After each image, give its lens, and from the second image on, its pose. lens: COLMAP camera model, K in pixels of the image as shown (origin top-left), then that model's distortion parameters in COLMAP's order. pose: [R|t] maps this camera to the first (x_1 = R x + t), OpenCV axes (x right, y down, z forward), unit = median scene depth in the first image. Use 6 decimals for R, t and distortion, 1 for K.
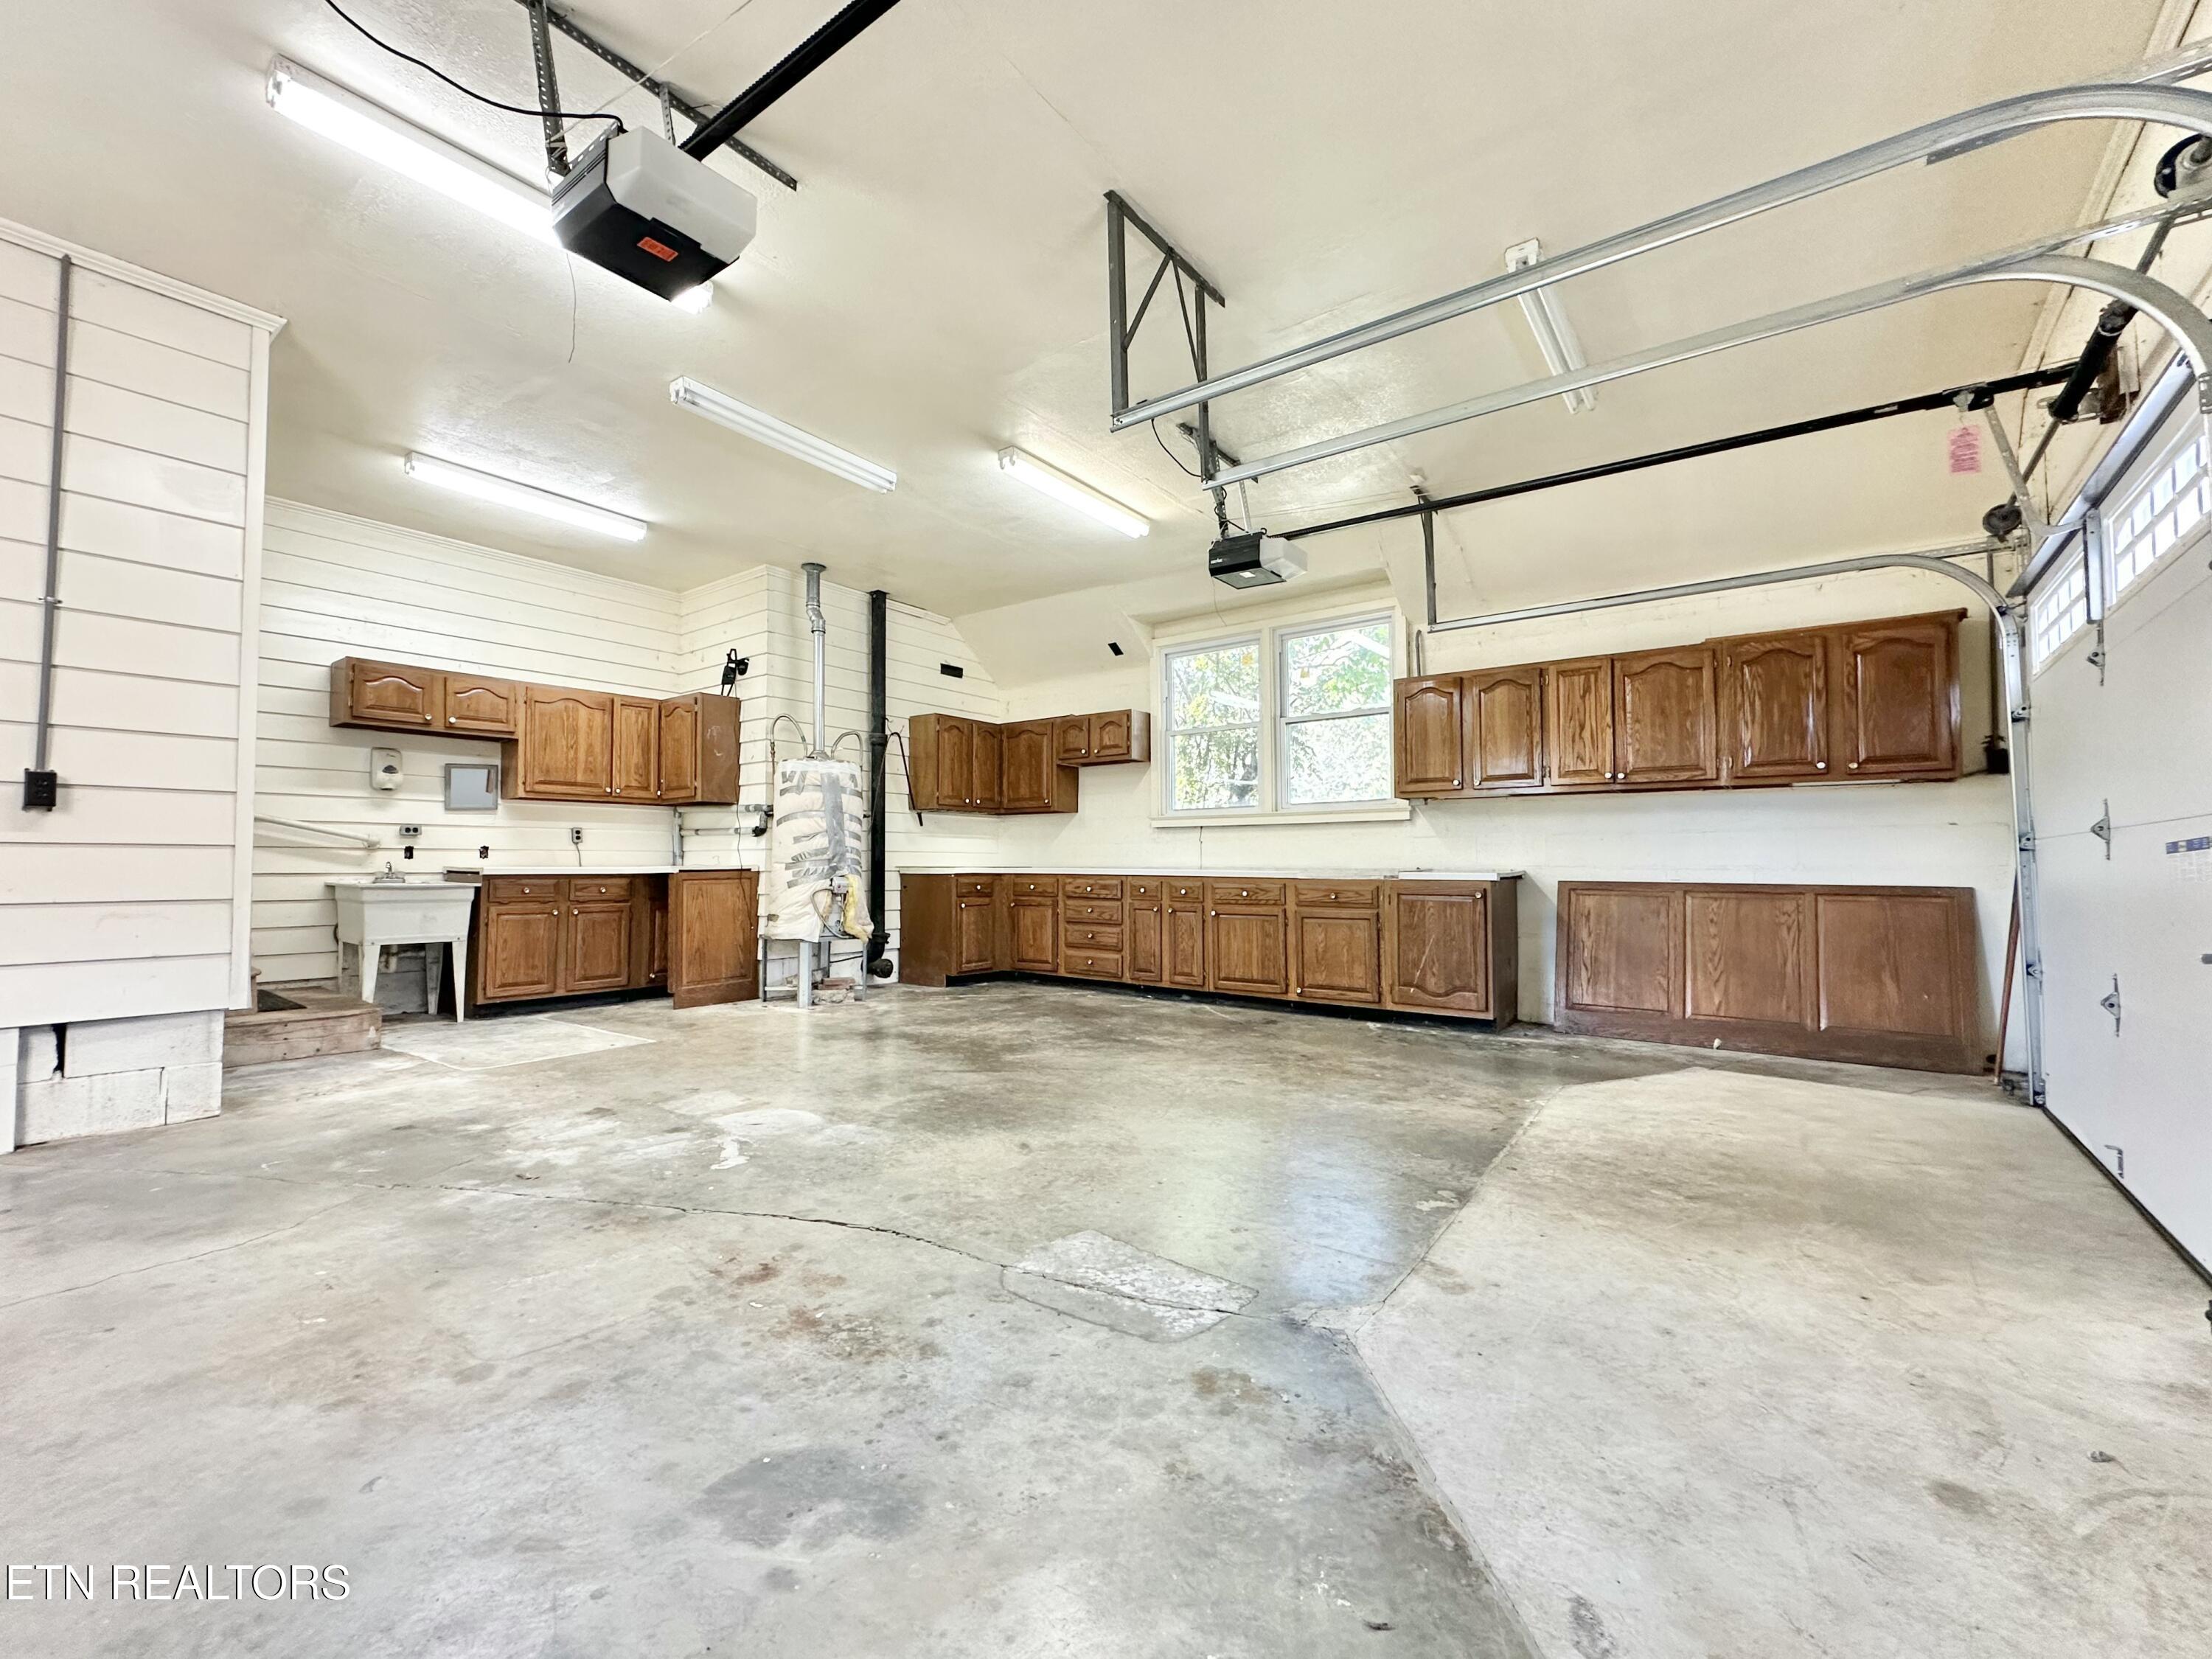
lens RADIAL K [[930.3, 0, 1106.0], [0, 930.3, 829.5], [0, 0, 1]] dist [-0.002270, -0.000218]
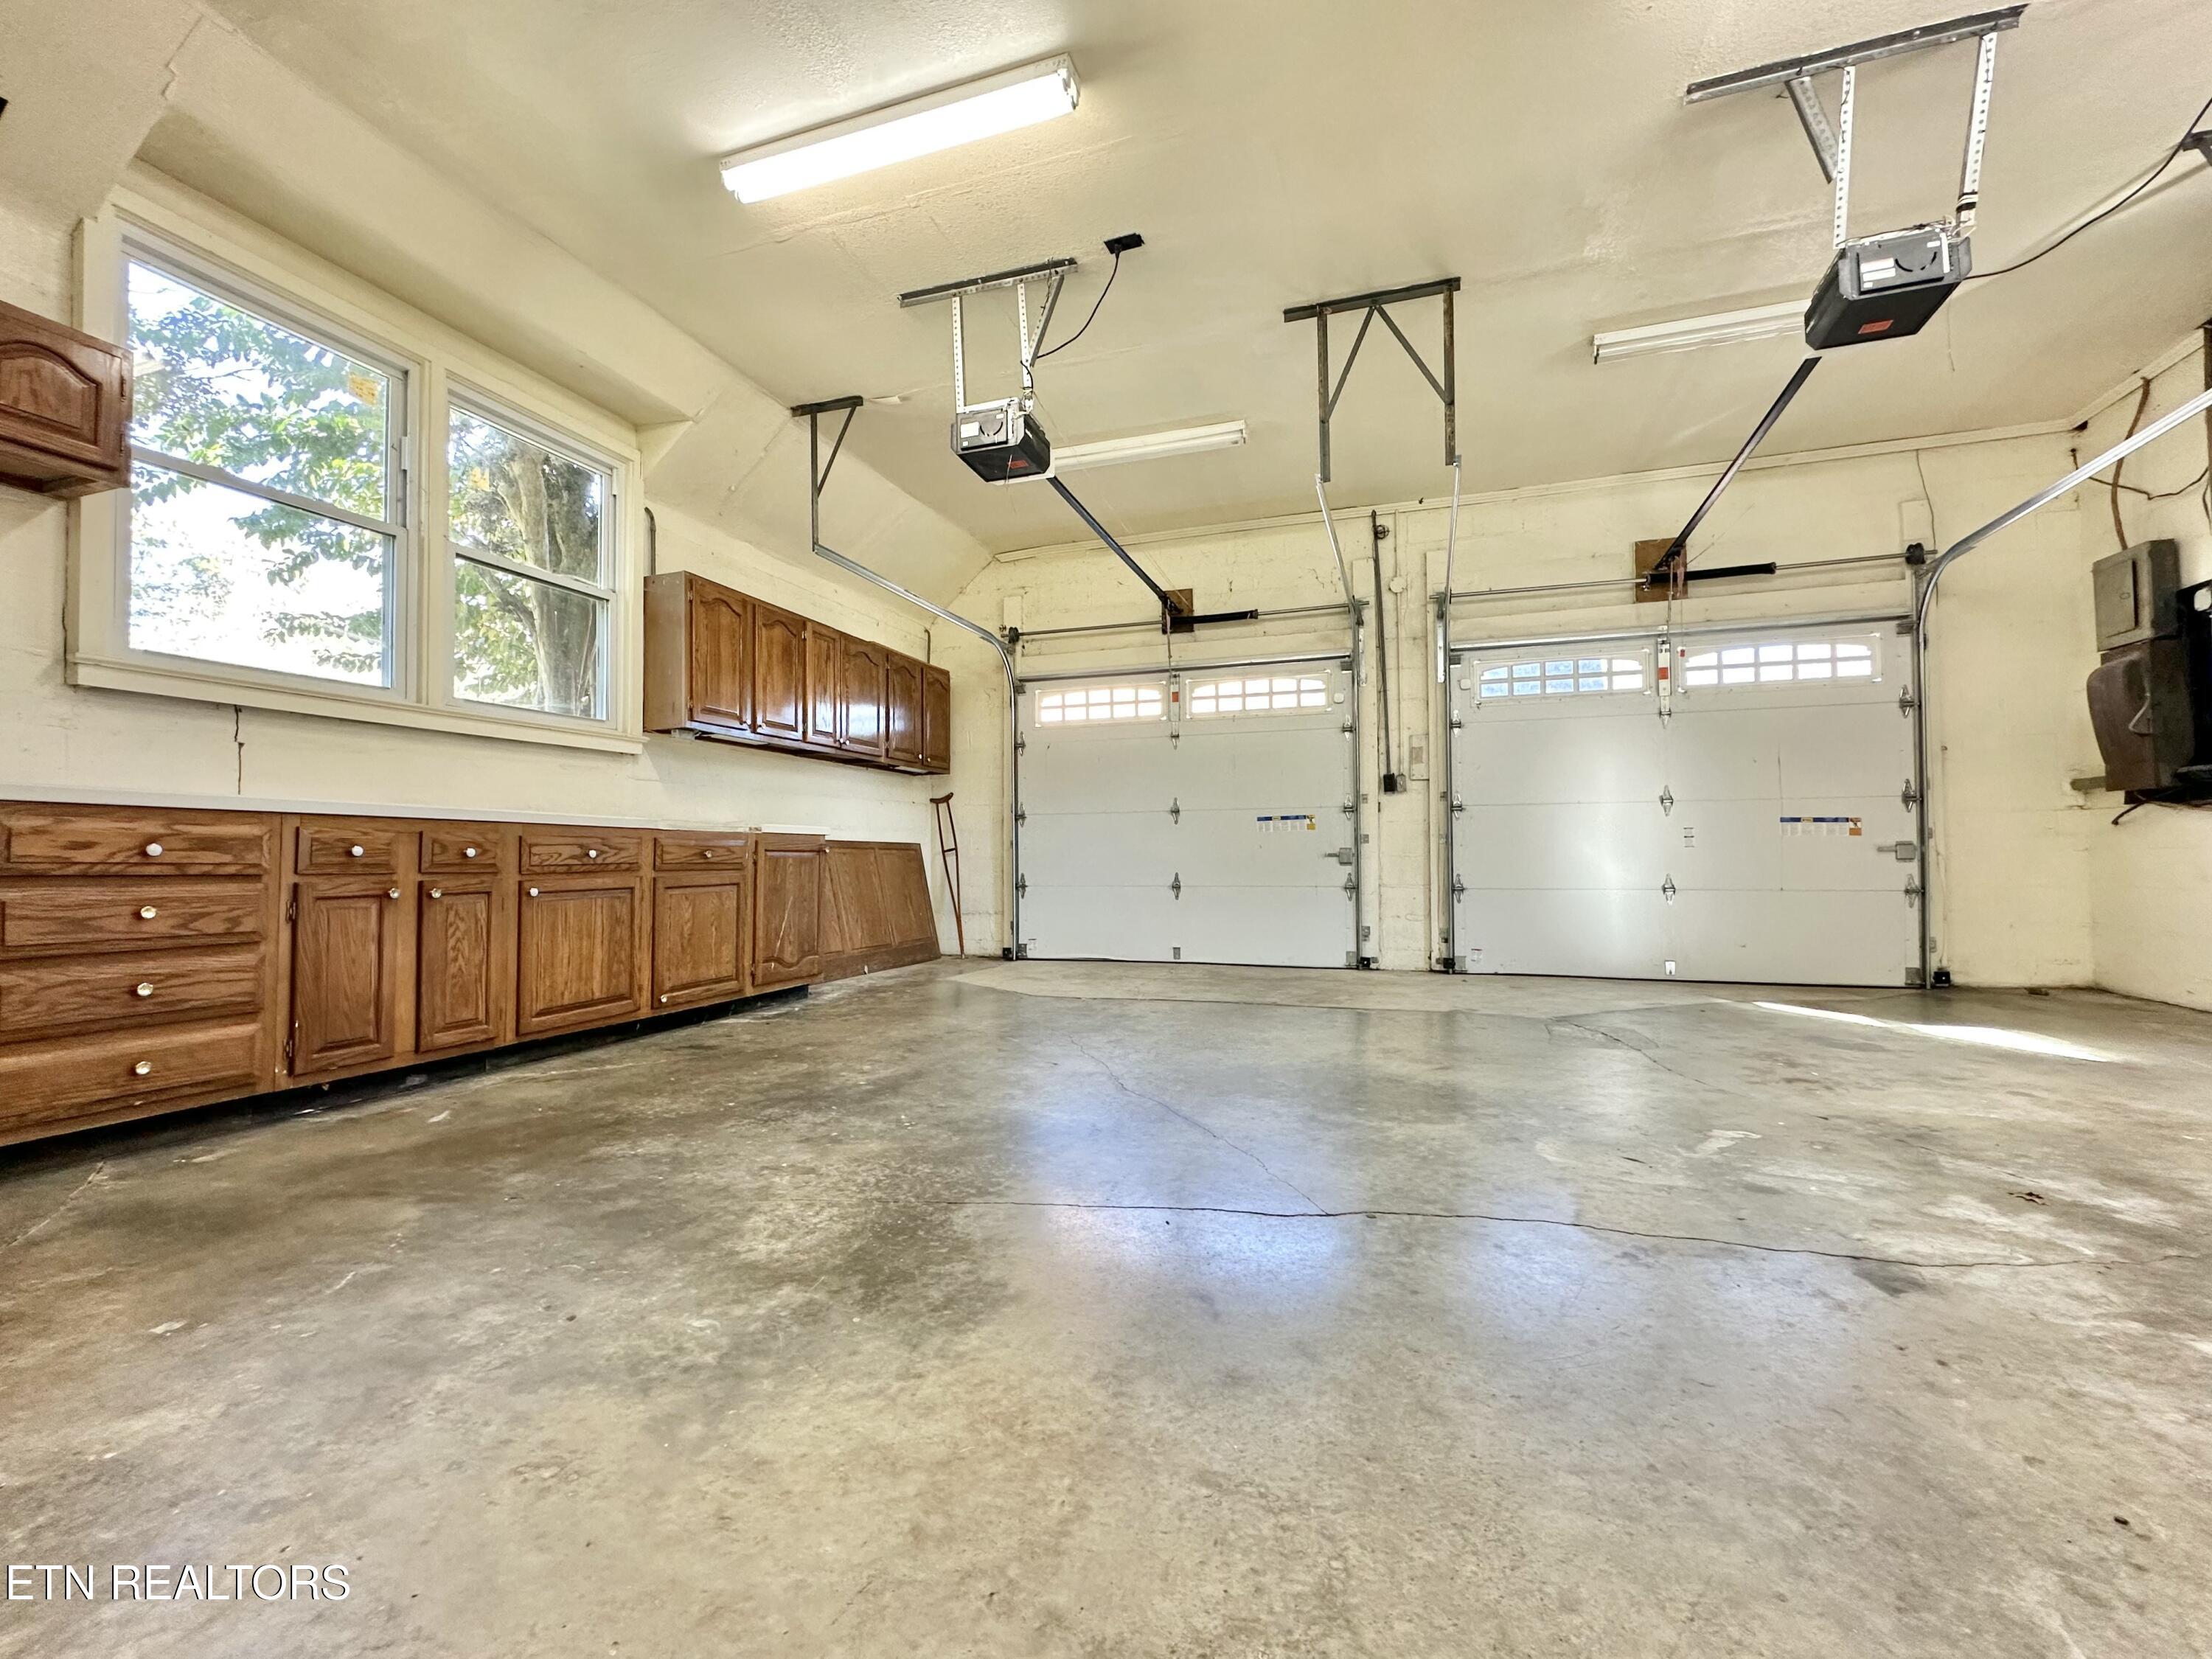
lens RADIAL K [[930.3, 0, 1106.0], [0, 930.3, 829.5], [0, 0, 1]] dist [-0.002270, -0.000218]
pose [[-0.311306, 0.025999, 0.949954, -0.637438], [-0.032936, 0.998730, -0.038127, 0.083440], [-0.949739, -0.043157, -0.310054, 1.118395]]
